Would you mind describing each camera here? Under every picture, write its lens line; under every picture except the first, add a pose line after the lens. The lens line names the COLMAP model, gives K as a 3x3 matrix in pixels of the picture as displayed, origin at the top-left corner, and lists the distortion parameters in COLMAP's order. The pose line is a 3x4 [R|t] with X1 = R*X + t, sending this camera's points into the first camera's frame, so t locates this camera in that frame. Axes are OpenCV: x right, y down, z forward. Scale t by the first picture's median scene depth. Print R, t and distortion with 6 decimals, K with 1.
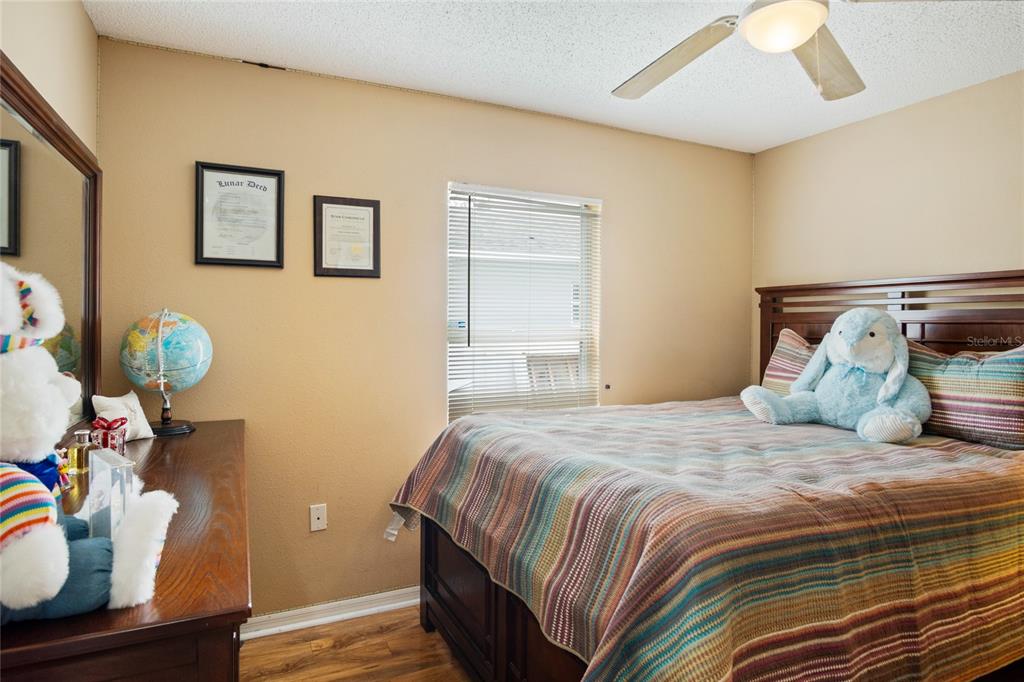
lens RADIAL K [[554.3, 0, 508.3], [0, 554.3, 339.0], [0, 0, 1]] dist [-0.022333, -0.000081]
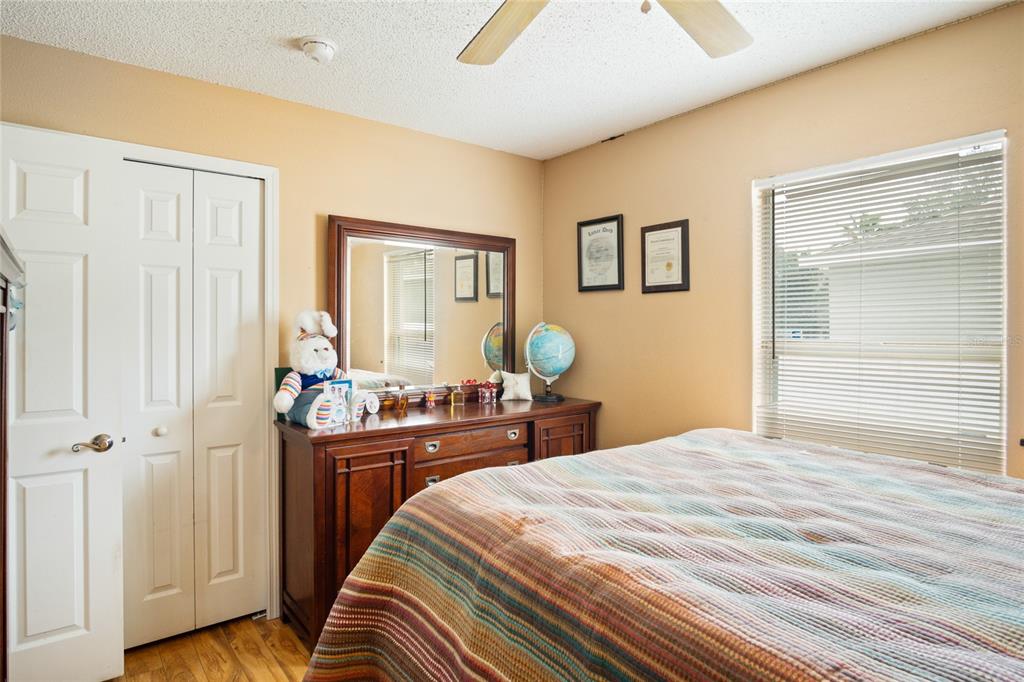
lens RADIAL K [[554.3, 0, 508.3], [0, 554.3, 339.0], [0, 0, 1]] dist [-0.022333, -0.000081]
pose [[0.255383, 0.014303, -0.966734, 0.786463], [-0.034221, 0.999398, 0.005746, -0.010473], [0.966234, 0.031615, 0.255718, 0.421503]]
